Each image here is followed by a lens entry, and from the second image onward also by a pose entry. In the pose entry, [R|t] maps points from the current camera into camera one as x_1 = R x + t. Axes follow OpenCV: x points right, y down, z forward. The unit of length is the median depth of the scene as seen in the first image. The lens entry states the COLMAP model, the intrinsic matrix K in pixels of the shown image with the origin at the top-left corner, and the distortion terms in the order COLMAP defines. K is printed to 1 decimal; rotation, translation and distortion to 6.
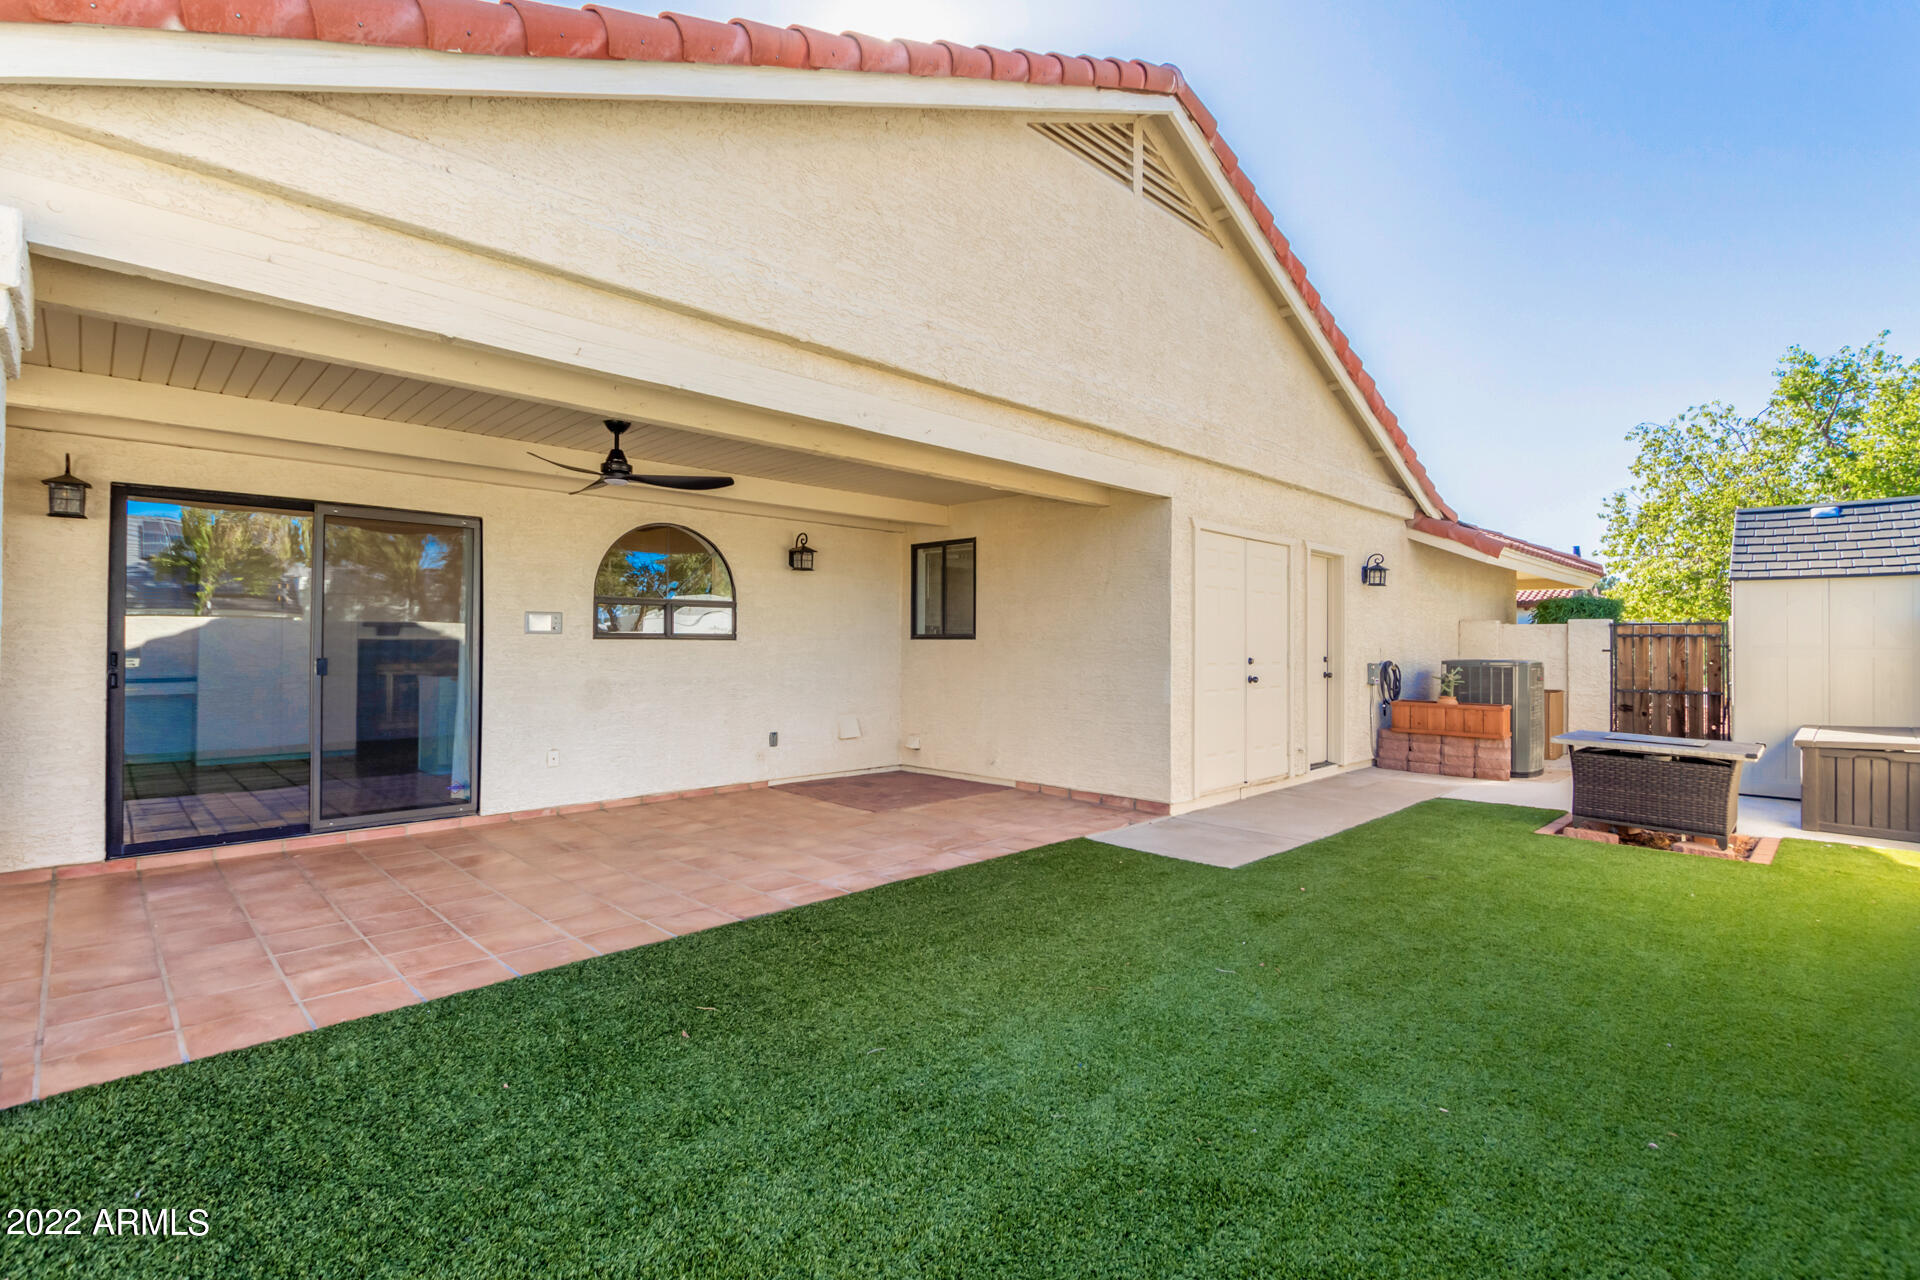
lens RADIAL K [[893.6, 0, 960.0], [0, 893.6, 640.0], [0, 0, 1]] dist [0.000394, -0.000307]
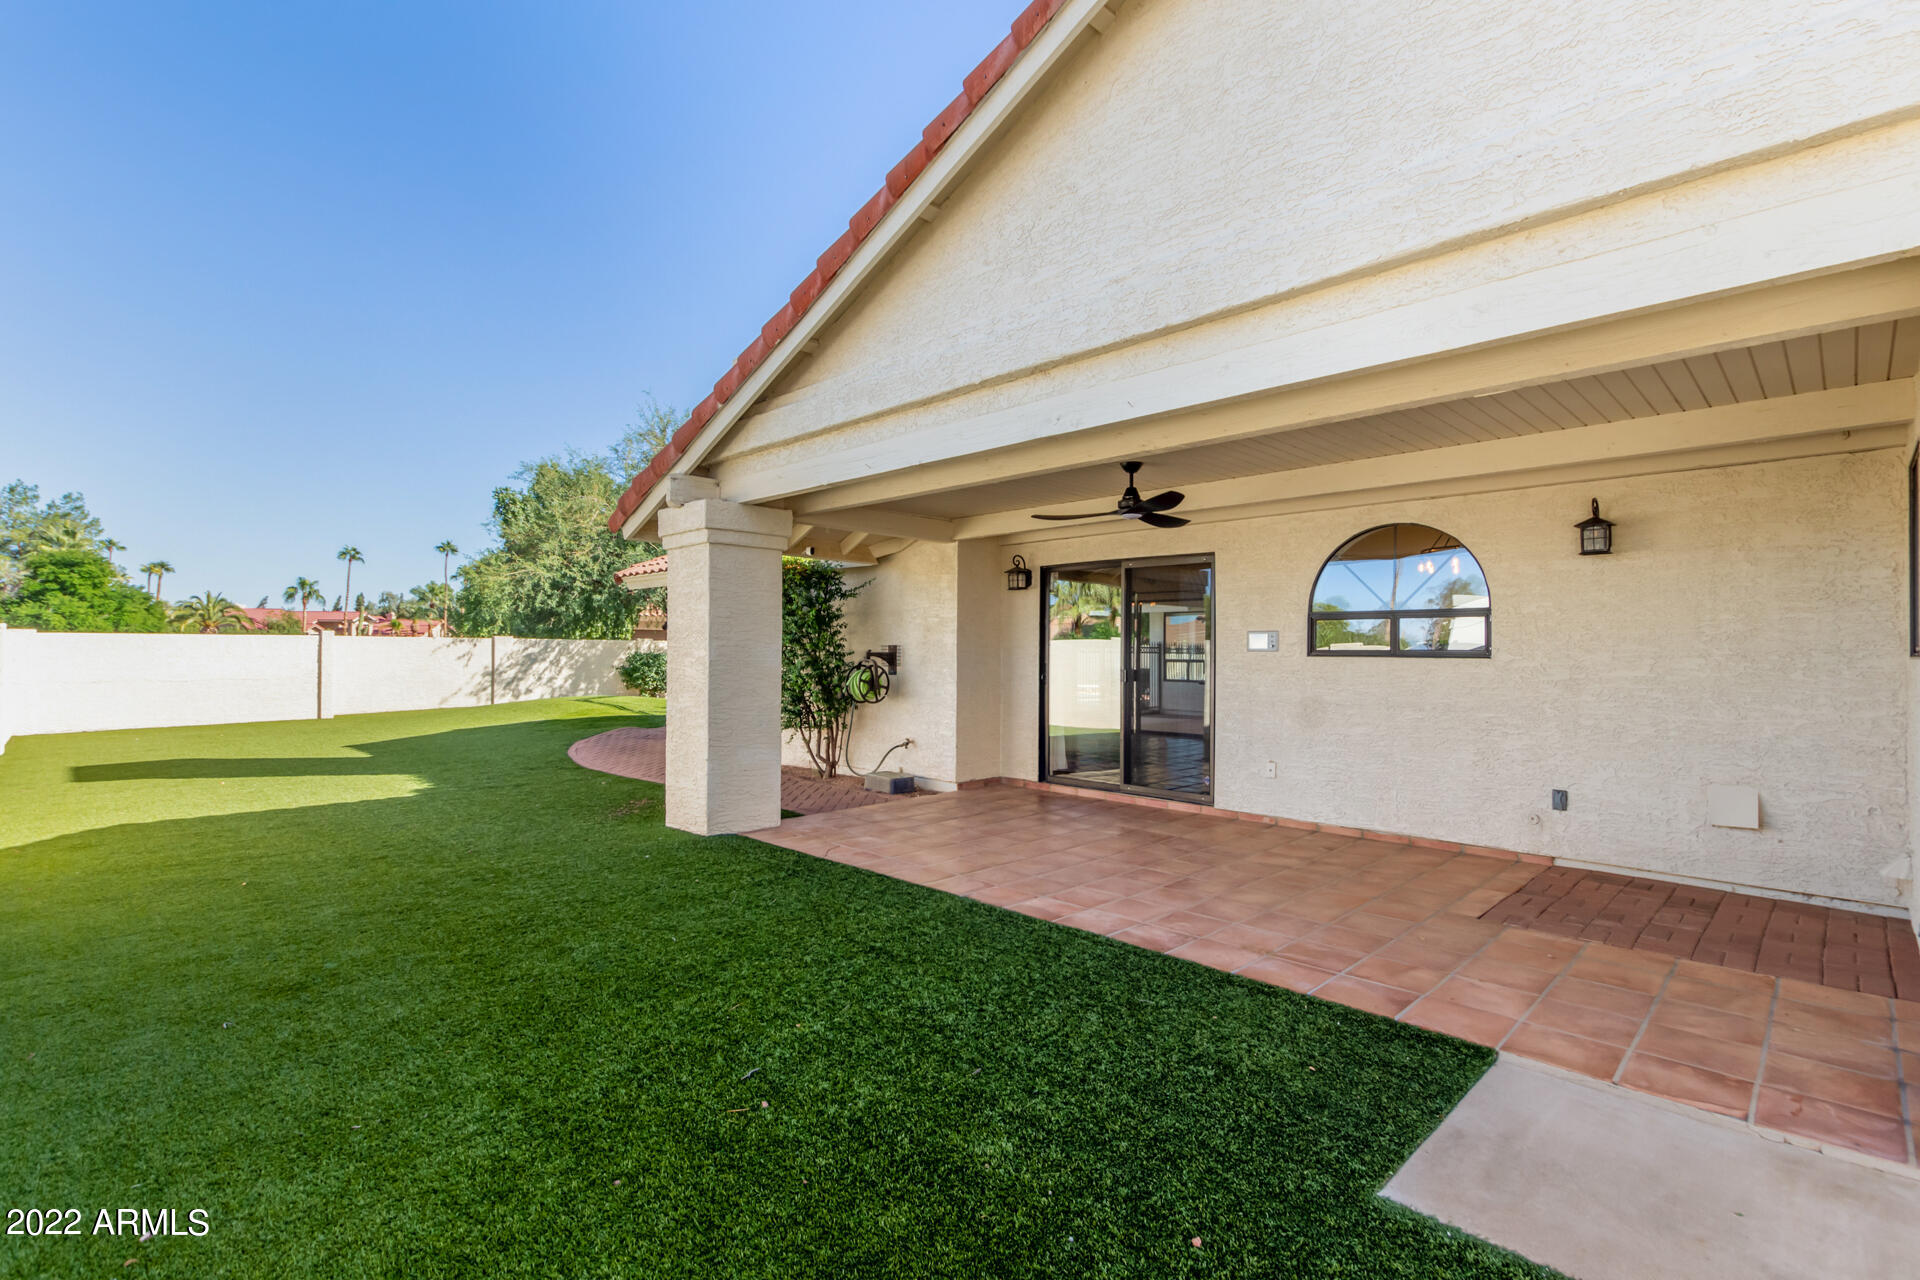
lens RADIAL K [[883.2, 0, 965.6], [0, 883.2, 644.8], [0, 0, 1]] dist [0.005954, -0.001134]
pose [[-0.006695, -0.011914, -0.999907, 0.721725], [-0.002129, 0.999927, -0.011900, -0.001592], [0.999975, 0.002049, -0.006720, 0.796290]]
